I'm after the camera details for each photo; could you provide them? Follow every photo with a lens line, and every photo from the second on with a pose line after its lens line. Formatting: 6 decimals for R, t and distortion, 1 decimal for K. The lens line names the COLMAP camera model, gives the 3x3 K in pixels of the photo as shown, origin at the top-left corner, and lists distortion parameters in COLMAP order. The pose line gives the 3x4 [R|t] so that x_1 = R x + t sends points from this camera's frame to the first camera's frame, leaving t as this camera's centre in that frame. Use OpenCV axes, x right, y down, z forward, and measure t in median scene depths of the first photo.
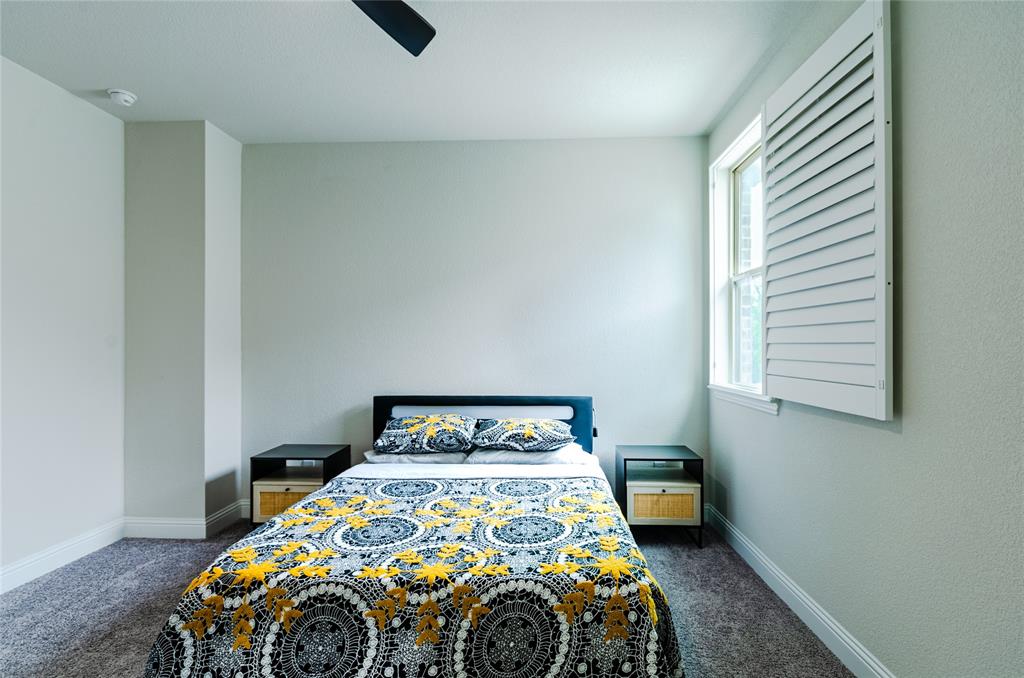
lens RADIAL K [[507.5, 0, 515.3], [0, 507.5, 341.3], [0, 0, 1]] dist [0.003286, -0.001219]
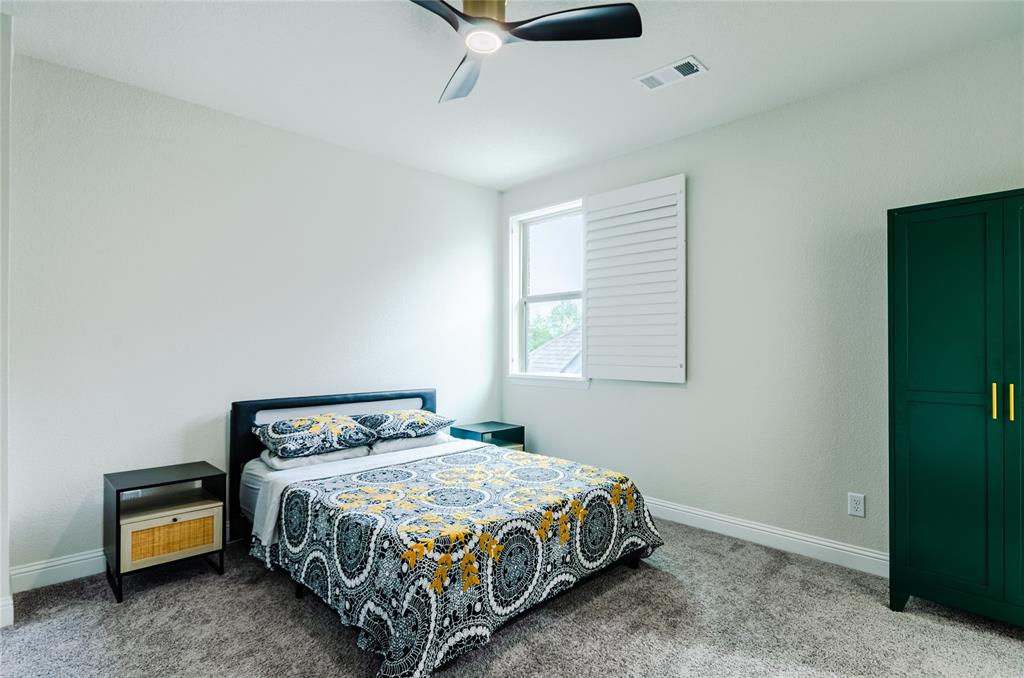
lens RADIAL K [[507.5, 0, 520.3], [0, 507.5, 341.2], [0, 0, 1]] dist [0.003286, -0.001219]
pose [[0.689911, 0.009932, 0.723826, -1.018455], [-0.008546, 0.999948, -0.005575, 0.002143], [-0.723843, -0.002340, 0.689960, 0.035783]]
